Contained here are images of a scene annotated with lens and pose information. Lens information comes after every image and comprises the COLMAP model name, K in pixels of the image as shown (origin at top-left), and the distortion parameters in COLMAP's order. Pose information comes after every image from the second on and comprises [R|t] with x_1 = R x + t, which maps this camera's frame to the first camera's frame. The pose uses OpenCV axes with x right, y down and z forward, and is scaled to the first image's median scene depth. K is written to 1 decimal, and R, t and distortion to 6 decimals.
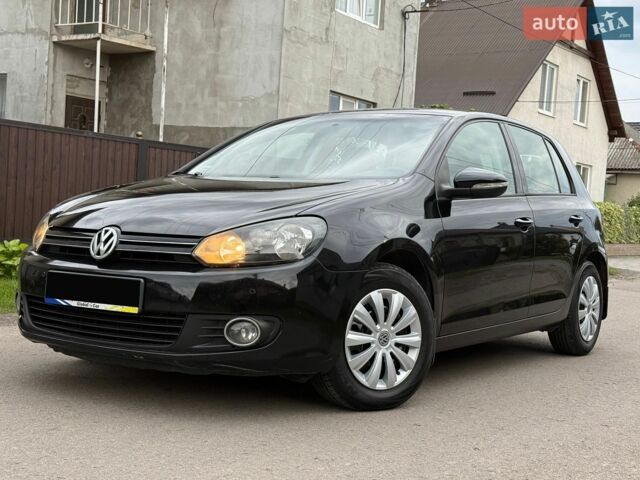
lens RADIAL K [[971.5, 0, 319.7], [0, 971.5, 214.9], [0, 0, 1]] dist [0.128968, -0.059275]
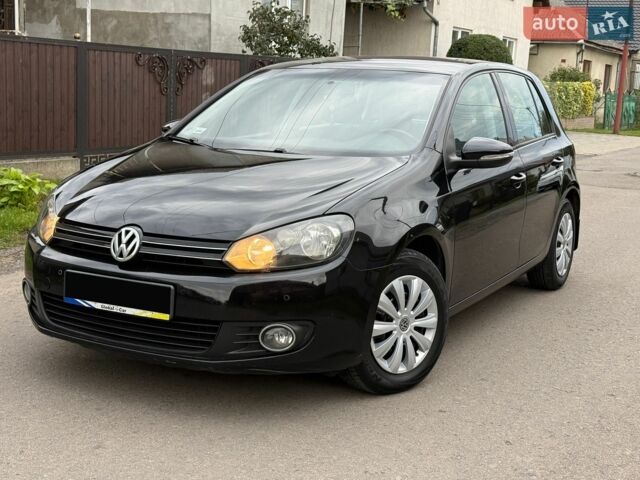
lens RADIAL K [[971.5, 0, 319.7], [0, 971.5, 214.9], [0, 0, 1]] dist [0.128968, -0.059275]
pose [[0.995538, -0.025260, 0.090919, -0.113092], [0.011445, 0.988714, 0.149375, -0.140308], [-0.093666, -0.147668, 0.984592, 0.025705]]
